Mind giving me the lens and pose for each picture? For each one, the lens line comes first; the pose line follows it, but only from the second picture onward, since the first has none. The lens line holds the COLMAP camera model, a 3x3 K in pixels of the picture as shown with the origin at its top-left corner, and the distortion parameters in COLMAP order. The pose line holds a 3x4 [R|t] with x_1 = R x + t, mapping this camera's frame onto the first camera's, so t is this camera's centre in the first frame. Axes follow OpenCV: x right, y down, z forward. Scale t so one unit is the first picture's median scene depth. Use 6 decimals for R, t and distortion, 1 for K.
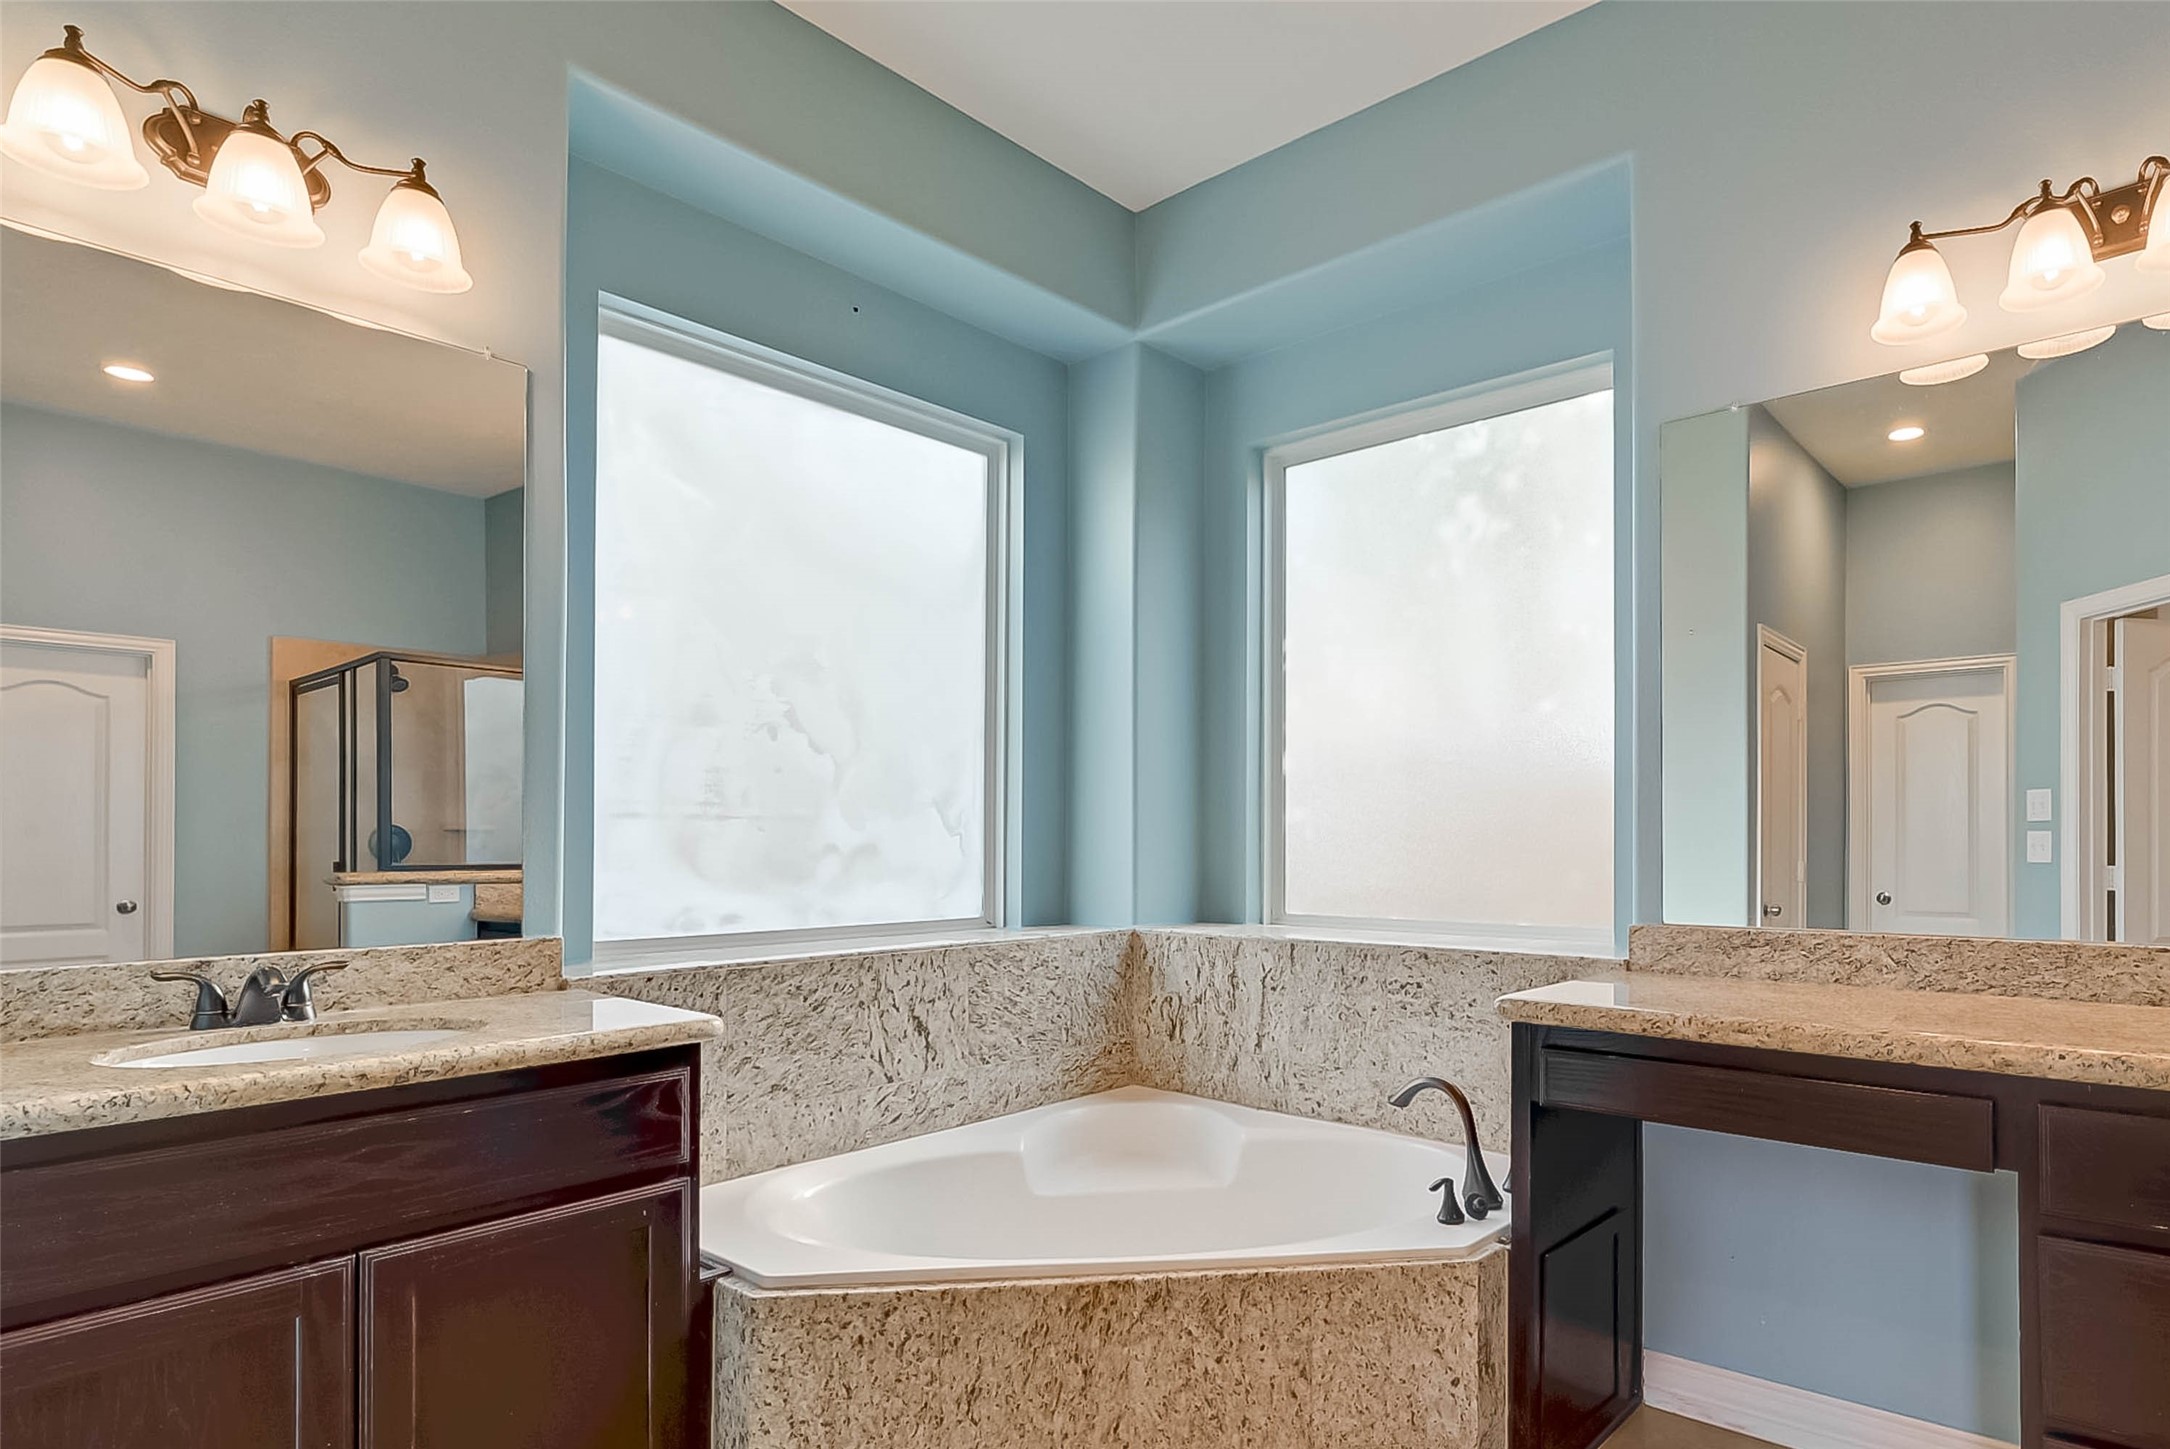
lens RADIAL K [[1160.1, 0, 1325.3], [0, 1160.1, 828.3], [0, 0, 1]] dist [0.003308, -0.002268]
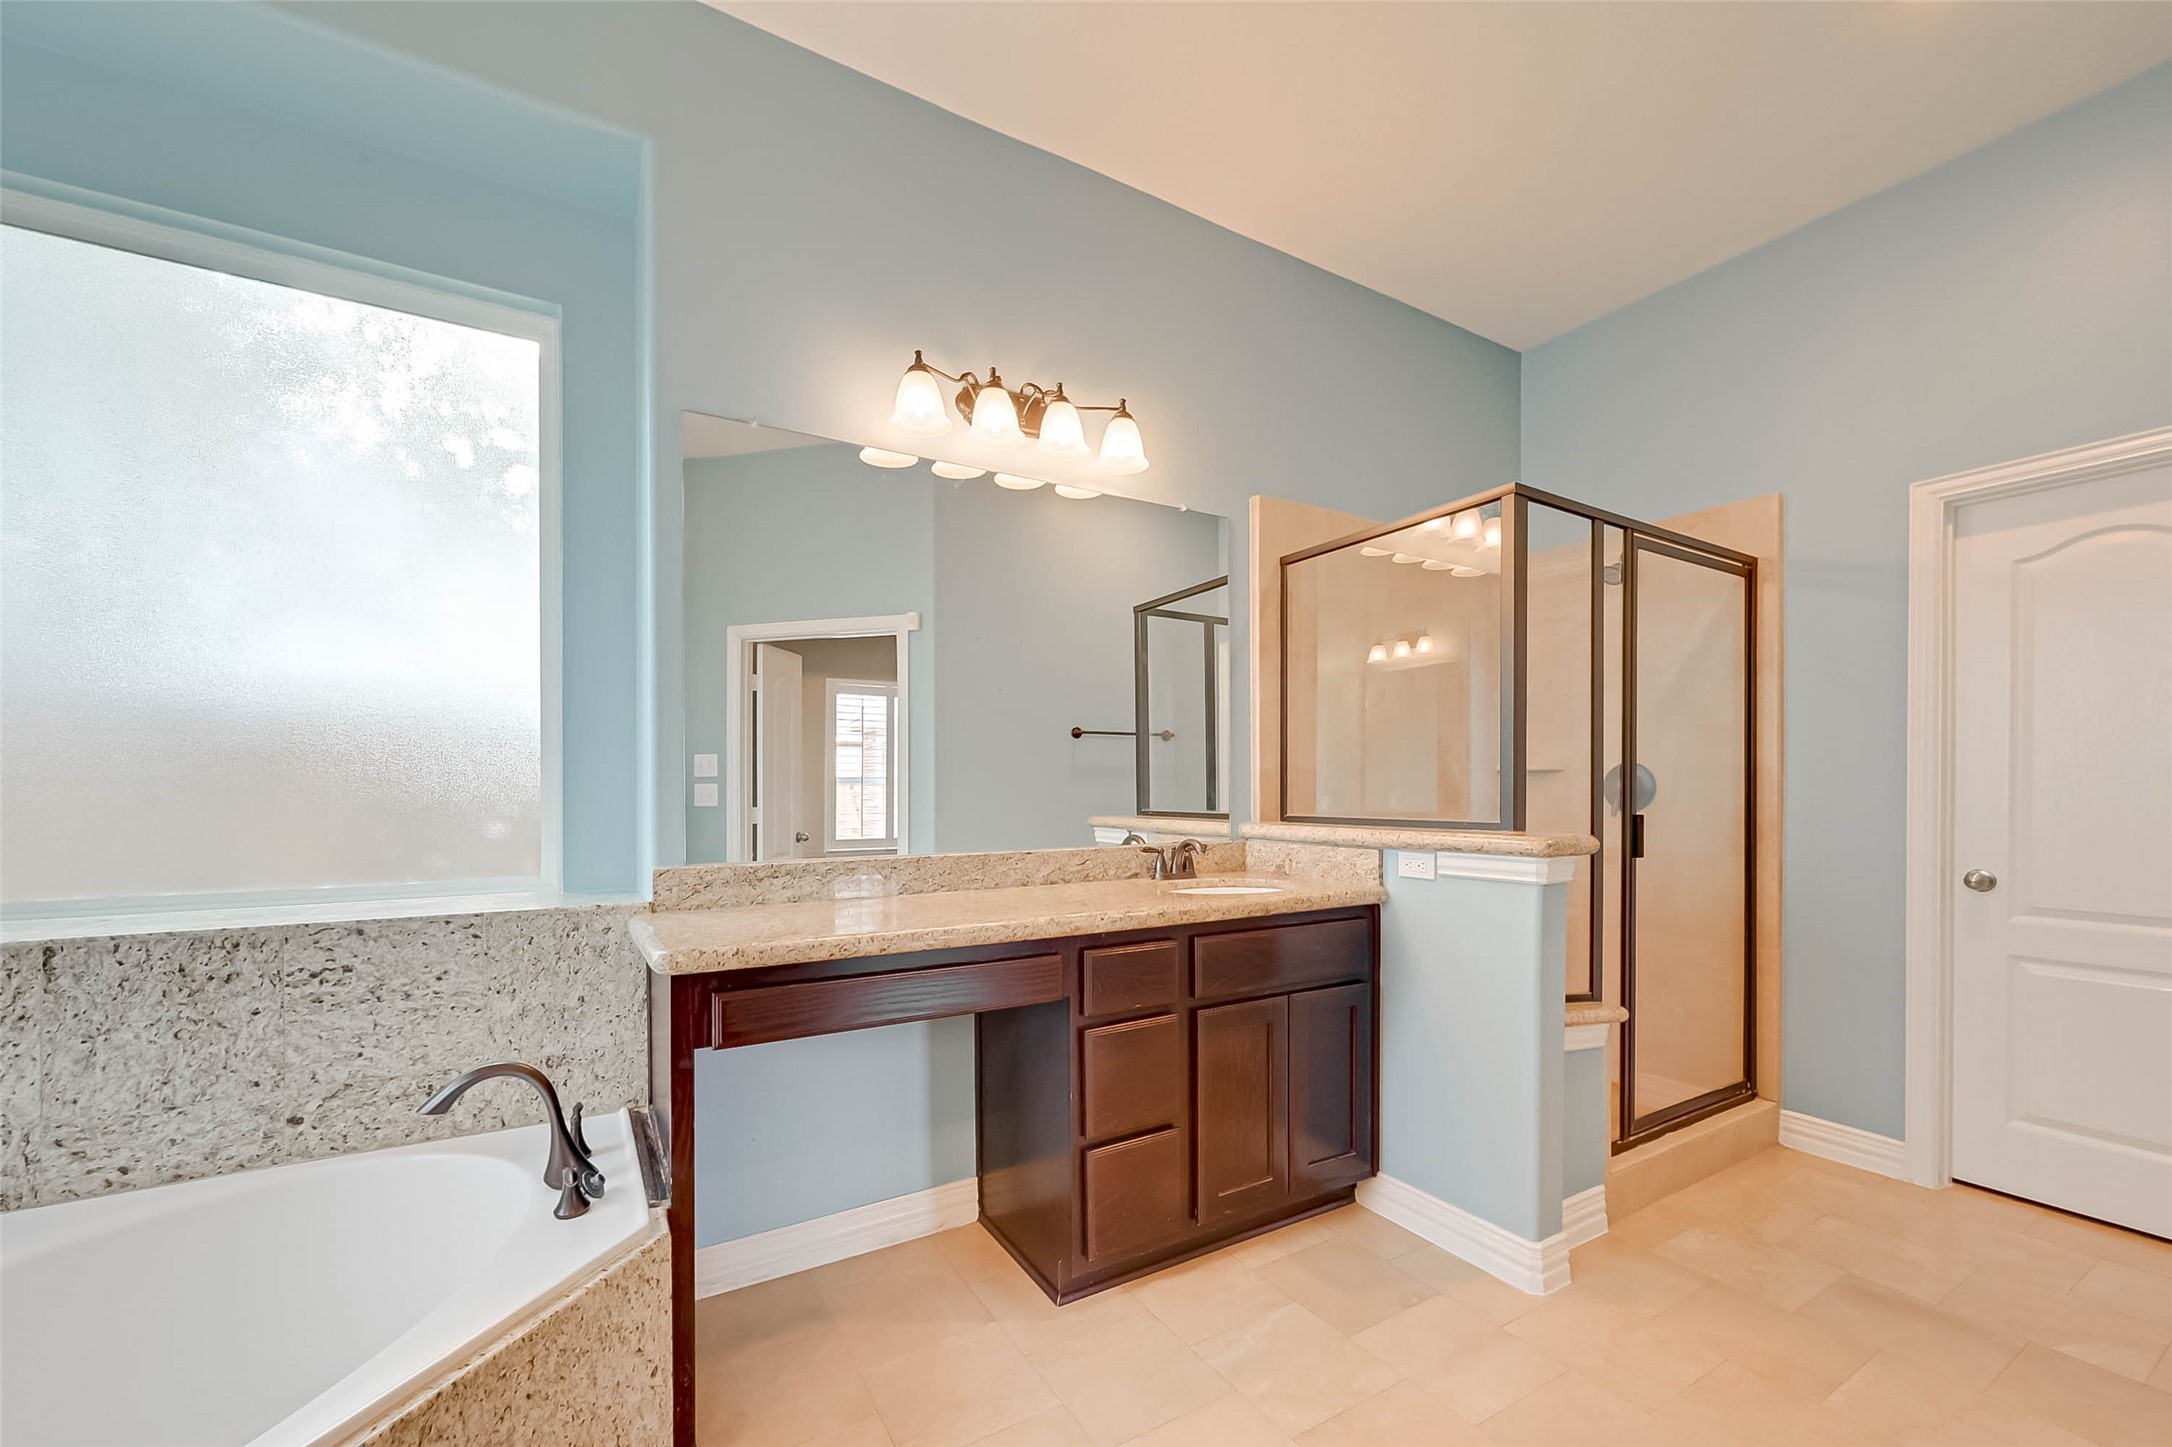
lens RADIAL K [[849.3, 0, 1074.7], [0, 849.3, 792.8], [0, 0, 1]] dist [0.001284, 0.000147]
pose [[0.399150, -0.004013, 0.916877, -0.274686], [-0.006538, 0.999953, 0.007223, 0.004792], [-0.916862, -0.008878, 0.399105, 0.310717]]
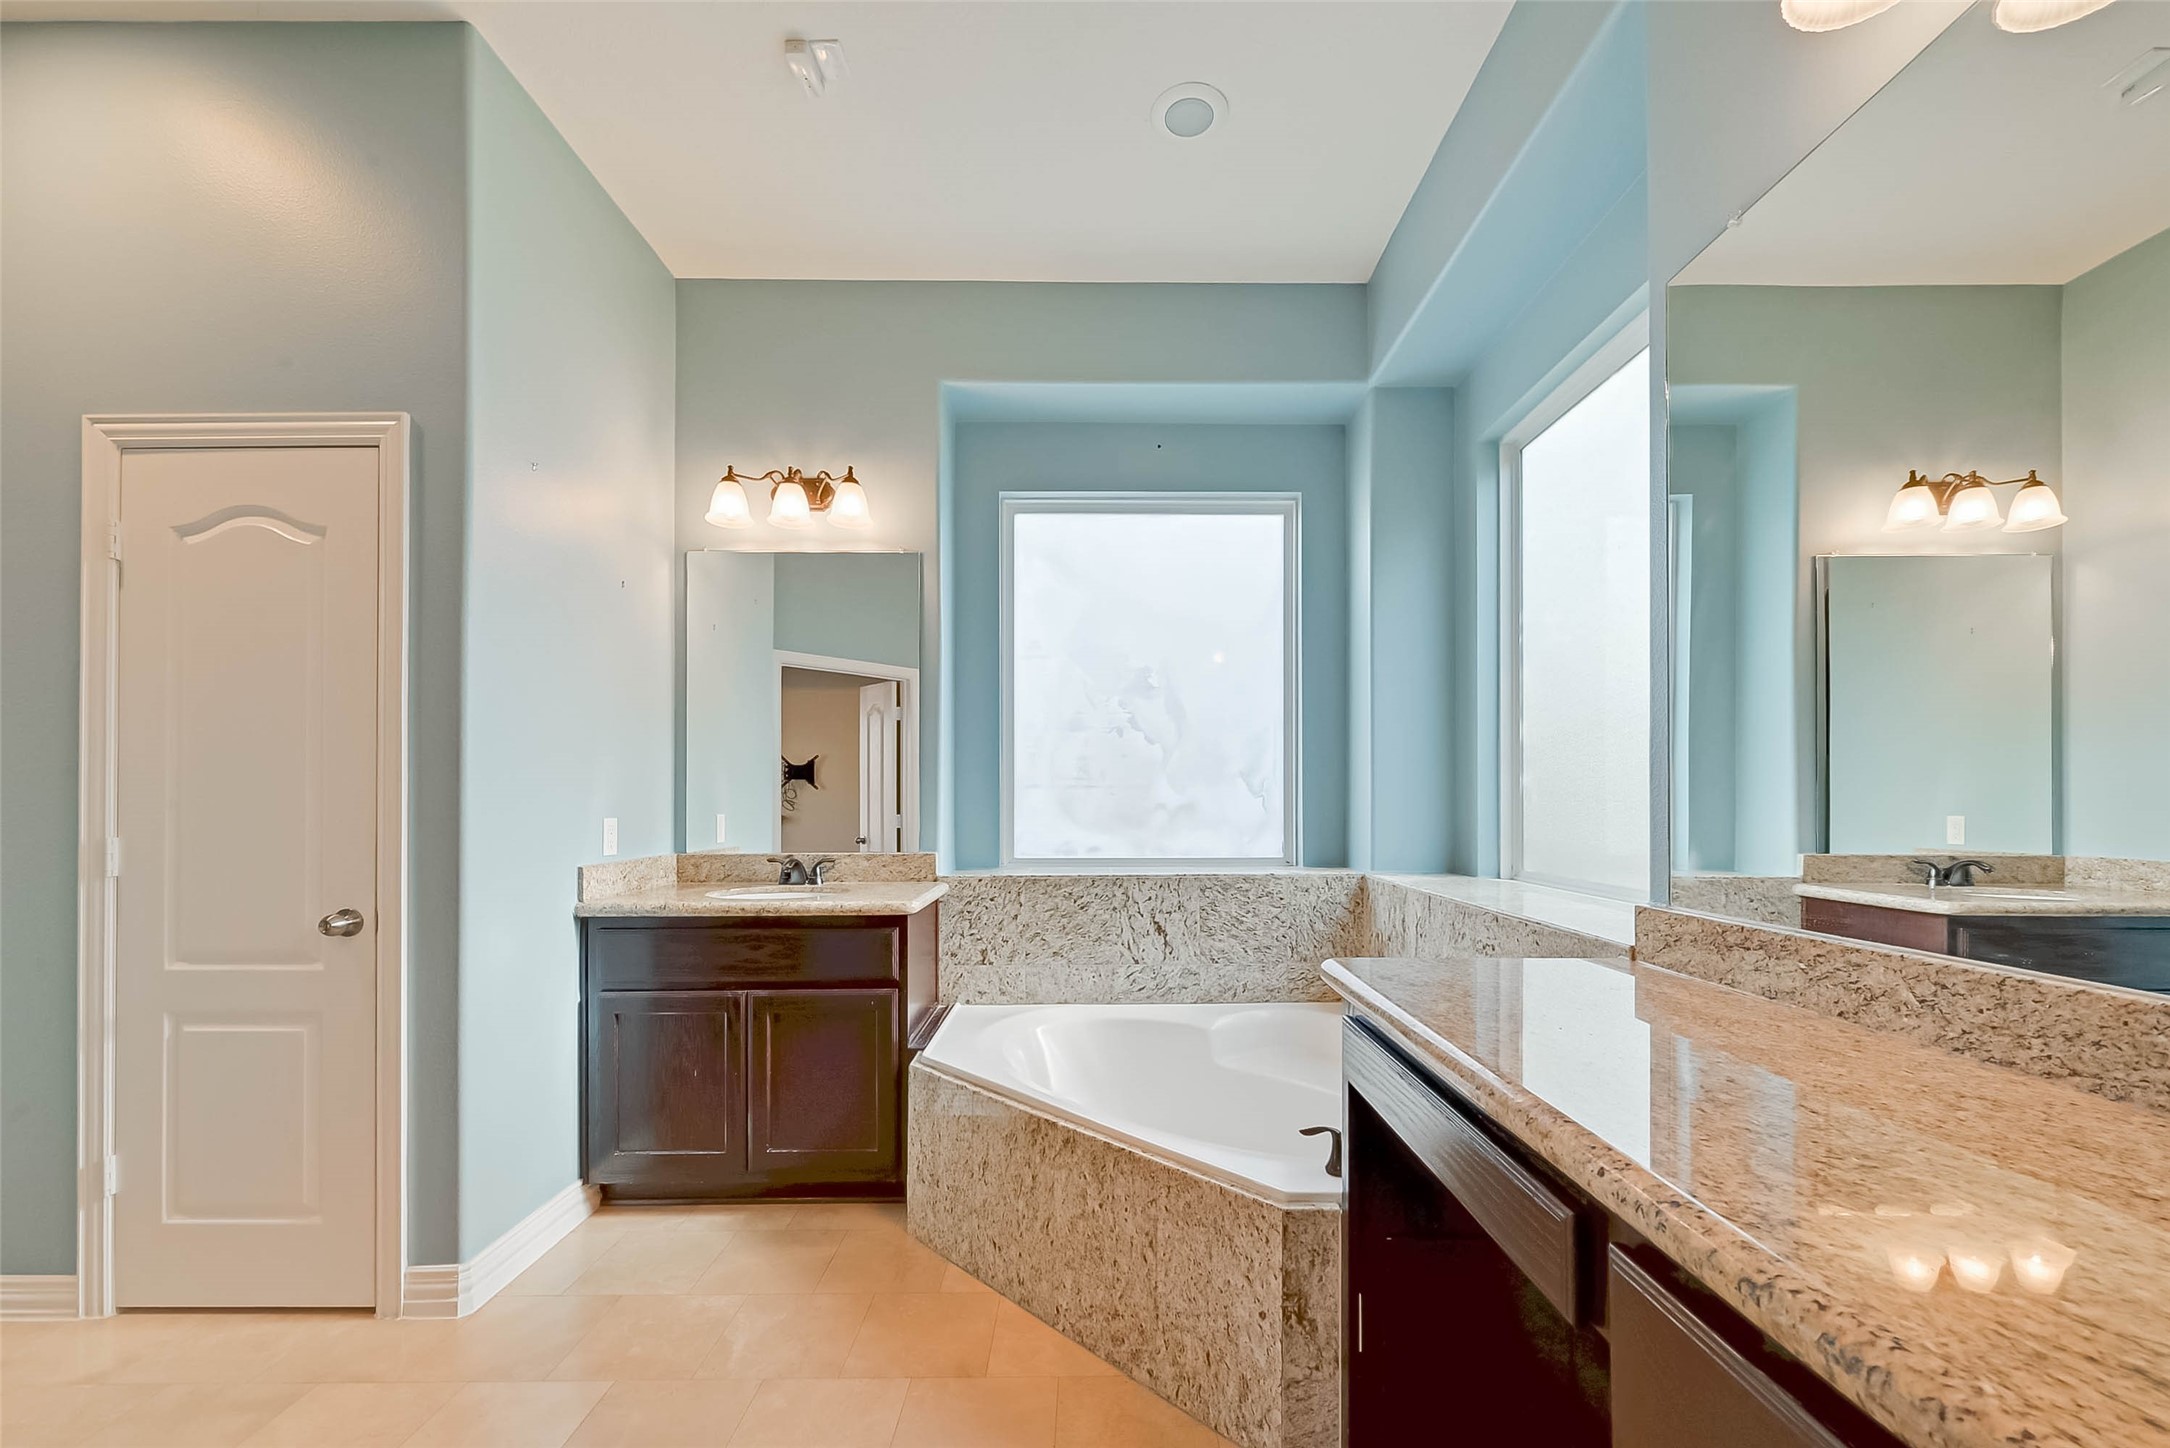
lens RADIAL K [[848.5, 0, 1111.6], [0, 848.5, 793.8], [0, 0, 1]] dist [0.001284, 0.000147]
pose [[0.618162, -0.005791, -0.786029, 0.466997], [0.008579, 0.999963, -0.000620, 0.001339], [0.786004, -0.006360, 0.618189, 0.305611]]
